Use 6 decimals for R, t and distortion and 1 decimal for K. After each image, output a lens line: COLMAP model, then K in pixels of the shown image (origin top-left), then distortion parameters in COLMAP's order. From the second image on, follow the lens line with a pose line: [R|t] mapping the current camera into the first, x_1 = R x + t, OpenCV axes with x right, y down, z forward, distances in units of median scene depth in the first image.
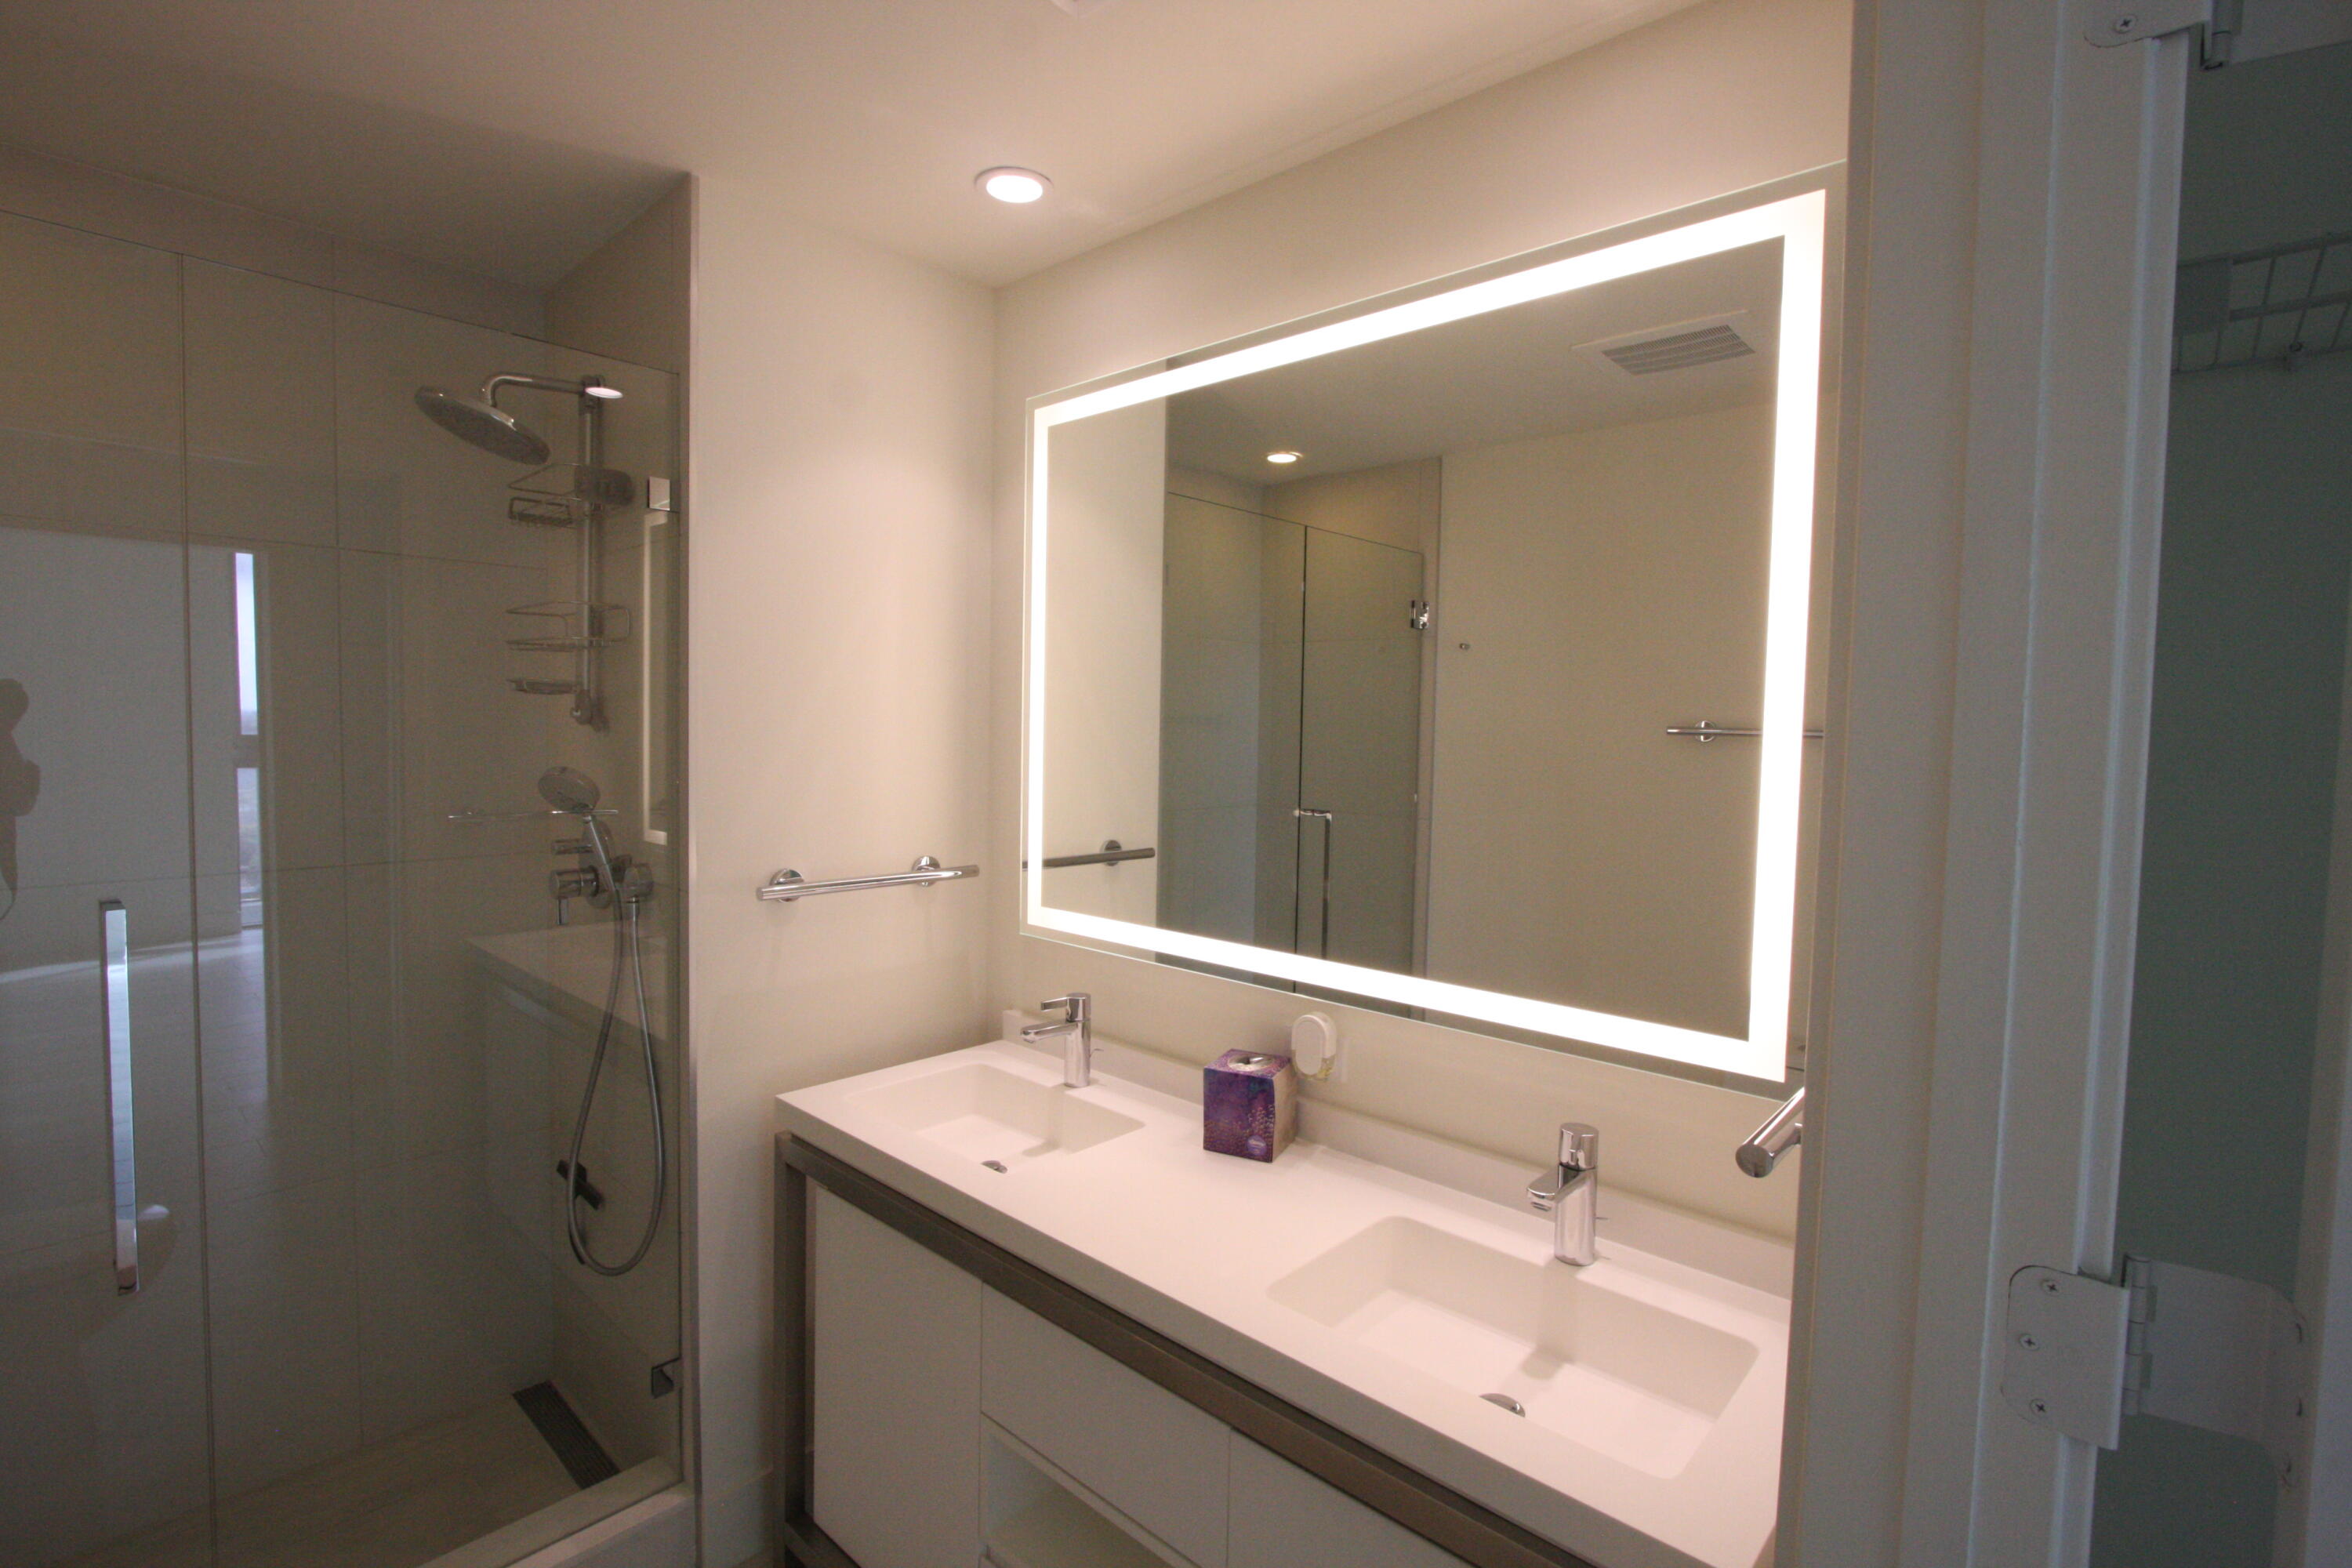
lens RADIAL K [[1094.4, 0, 1176.0], [0, 1094.4, 784.0], [0, 0, 1]] dist [-0.010589, 0.000092]
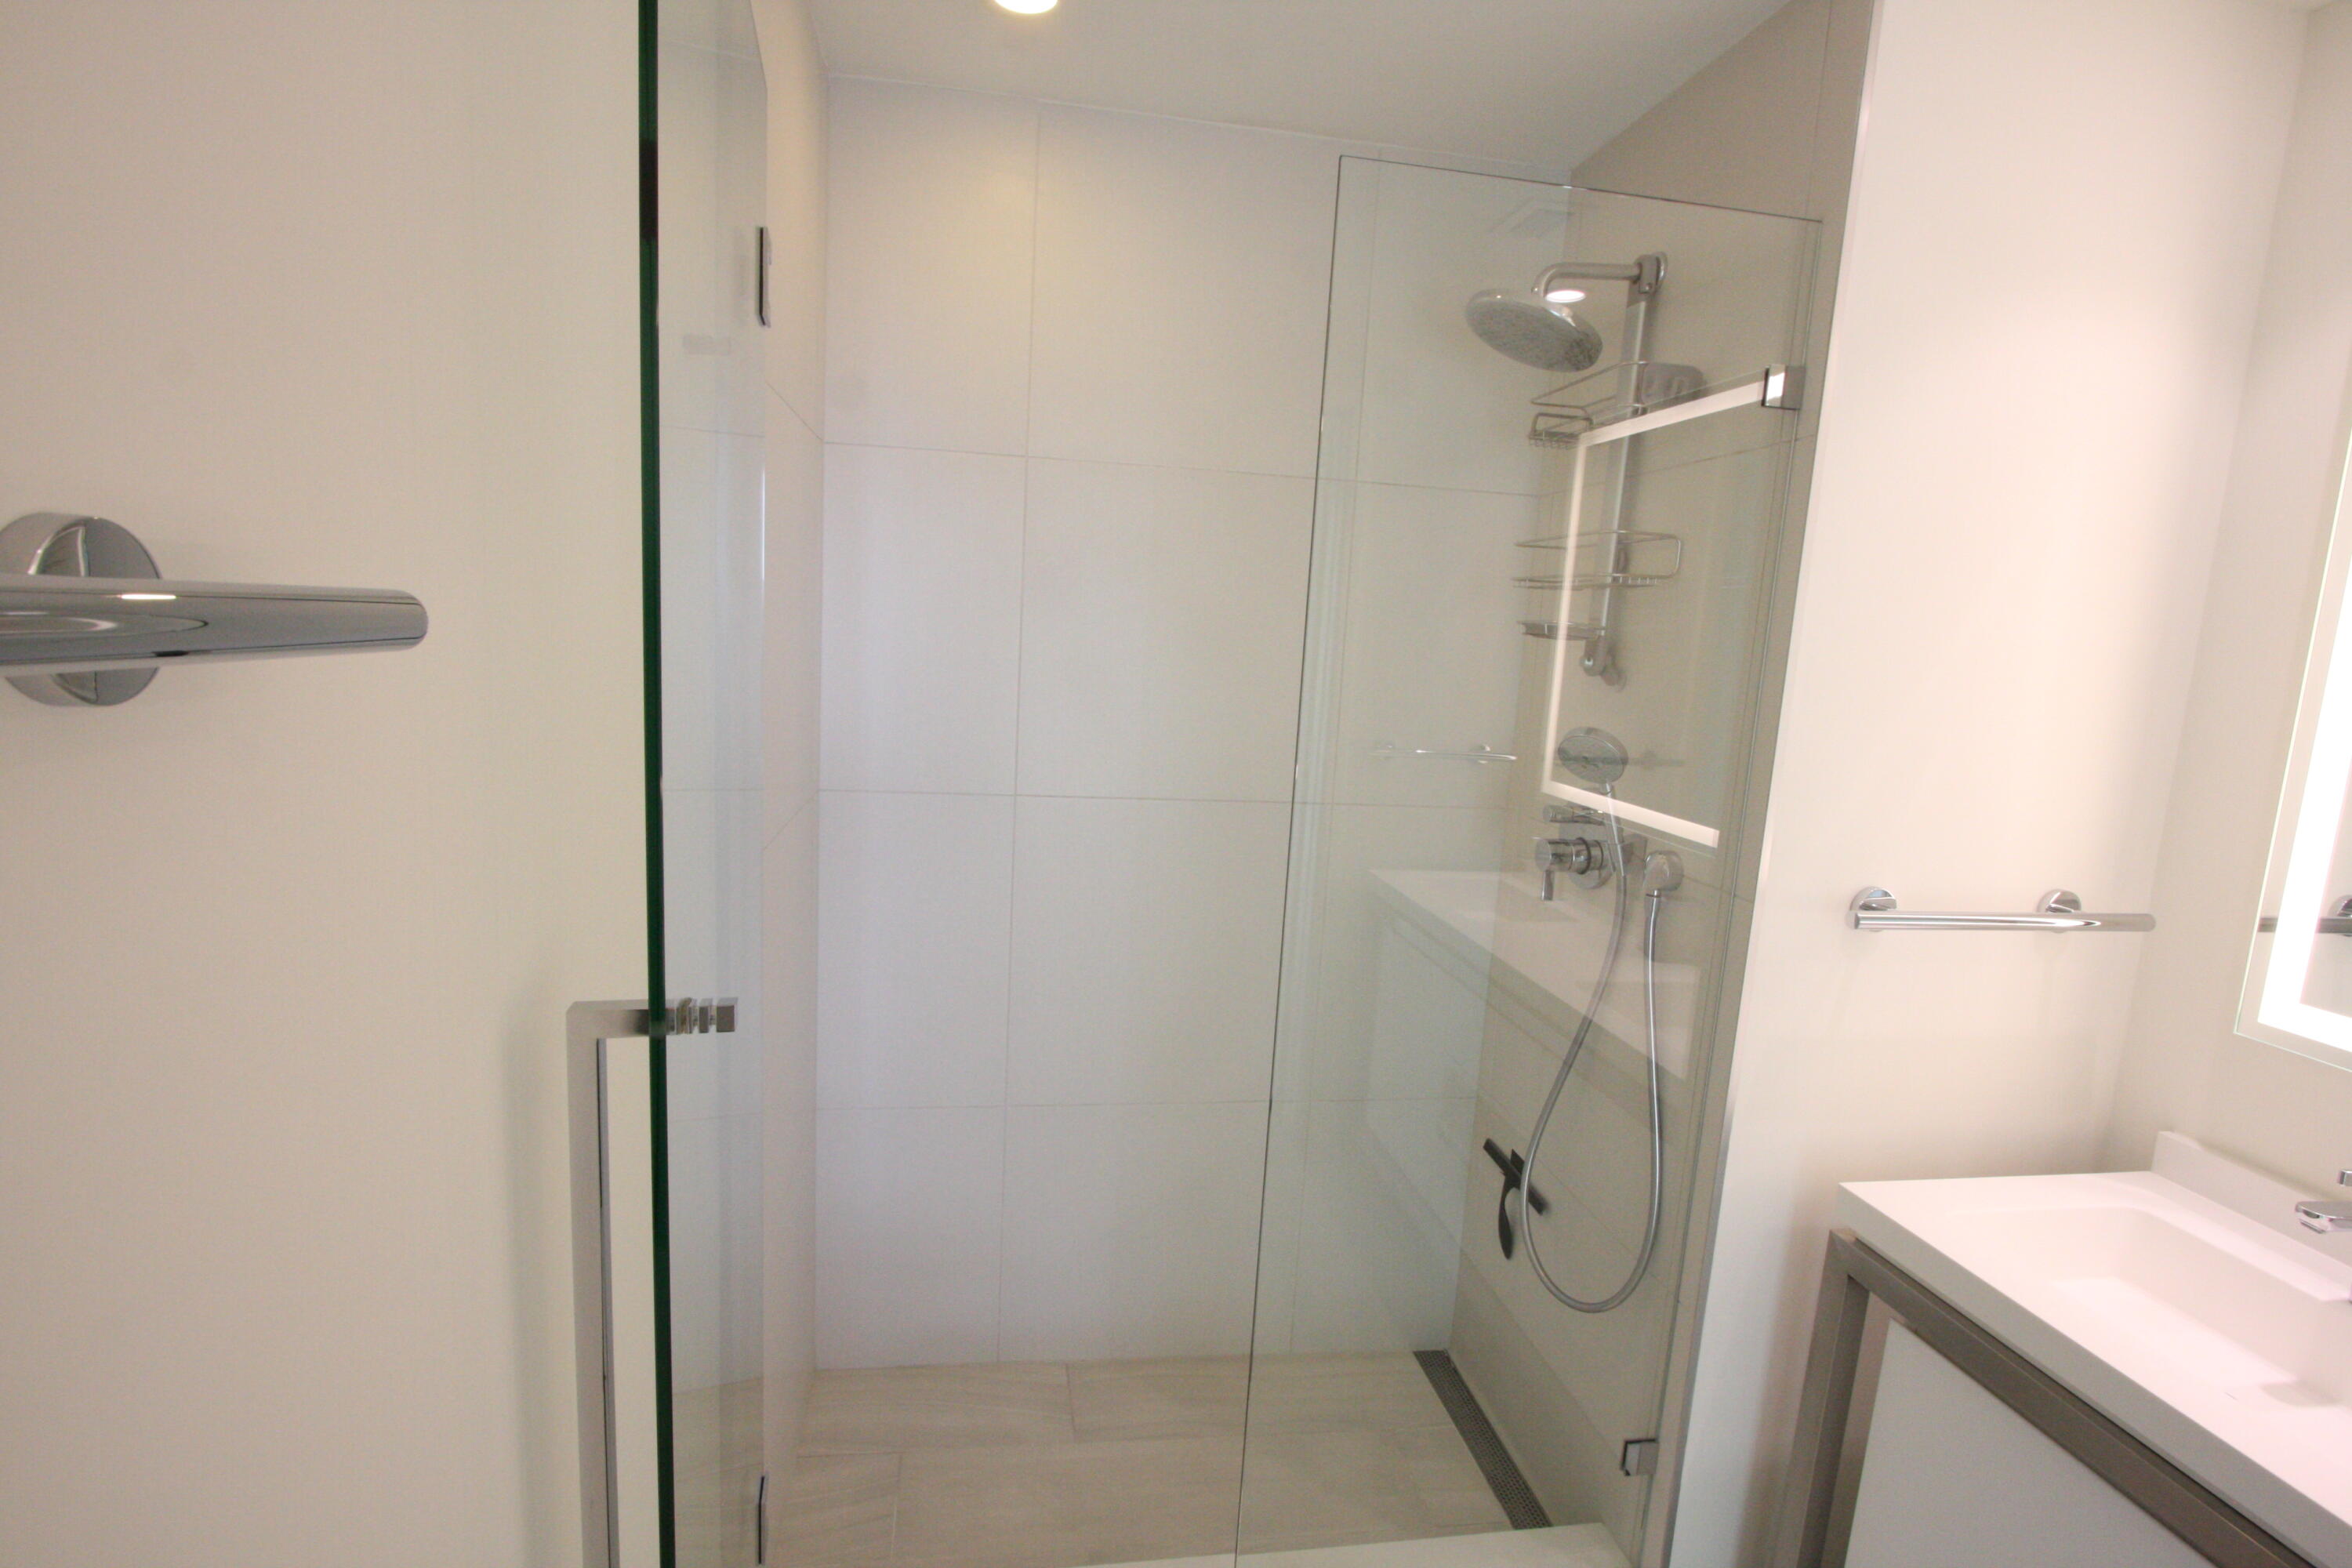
lens RADIAL K [[1094.4, 0, 1176.0], [0, 1094.4, 784.0], [0, 0, 1]] dist [-0.010589, 0.000092]
pose [[0.788390, 0.109281, -0.605391, -0.276108], [-0.071456, 0.993702, 0.086320, -0.020760], [0.611011, -0.024795, 0.791233, 0.114939]]
